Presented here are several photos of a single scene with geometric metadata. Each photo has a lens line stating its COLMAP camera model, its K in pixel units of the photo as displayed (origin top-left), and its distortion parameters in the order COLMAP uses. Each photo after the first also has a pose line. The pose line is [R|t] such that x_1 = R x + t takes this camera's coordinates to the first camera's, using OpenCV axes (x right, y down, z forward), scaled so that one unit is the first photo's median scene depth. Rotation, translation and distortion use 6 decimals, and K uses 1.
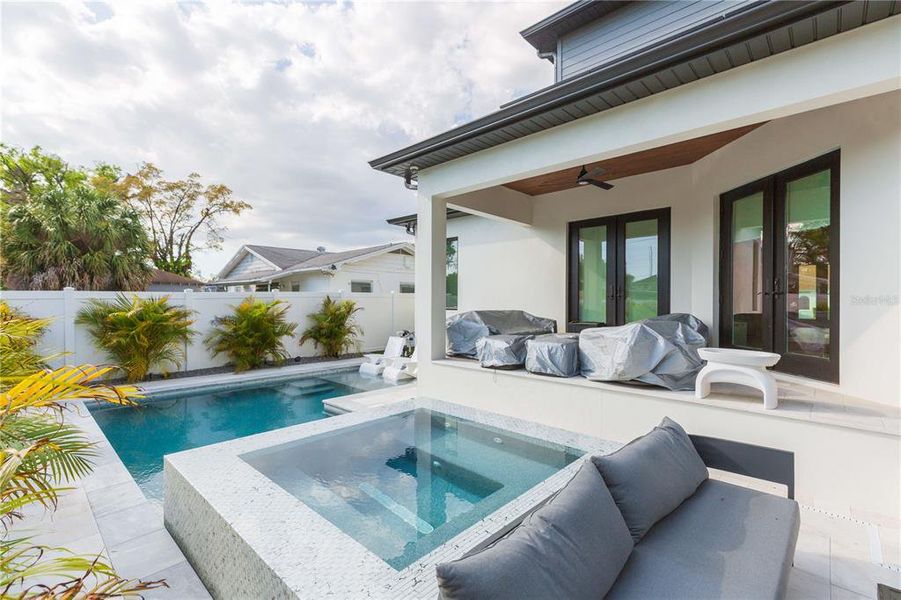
lens RADIAL K [[407.7, 0, 449.9], [0, 407.7, 301.7], [0, 0, 1]] dist [0.006151, -0.001815]
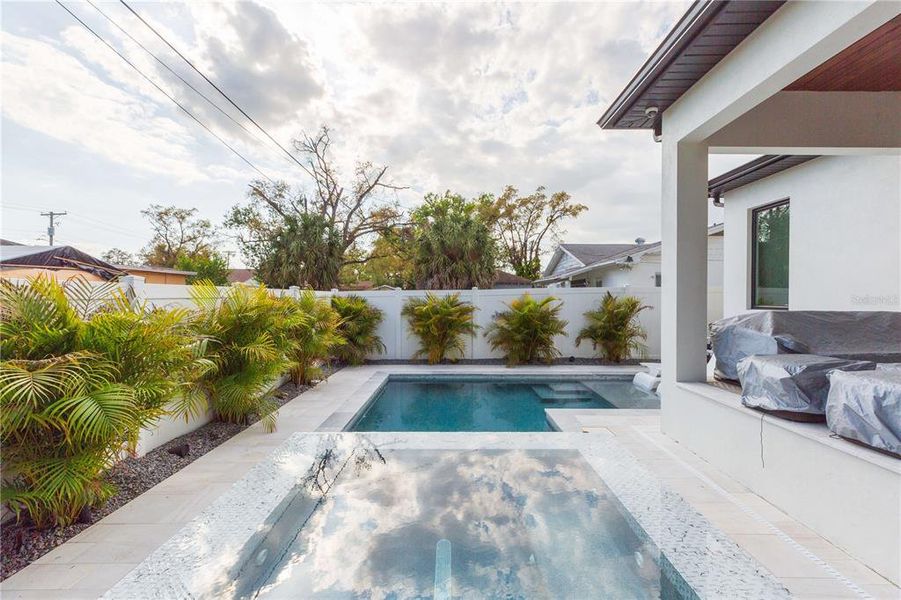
lens RADIAL K [[407.7, 0, 450.7], [0, 407.7, 299.2], [0, 0, 1]] dist [0.006151, -0.001815]
pose [[0.689291, -0.001511, -0.724483, 0.123421], [0.001415, 0.999999, -0.000740, 0.003050], [0.724484, -0.000516, 0.689292, 0.161209]]
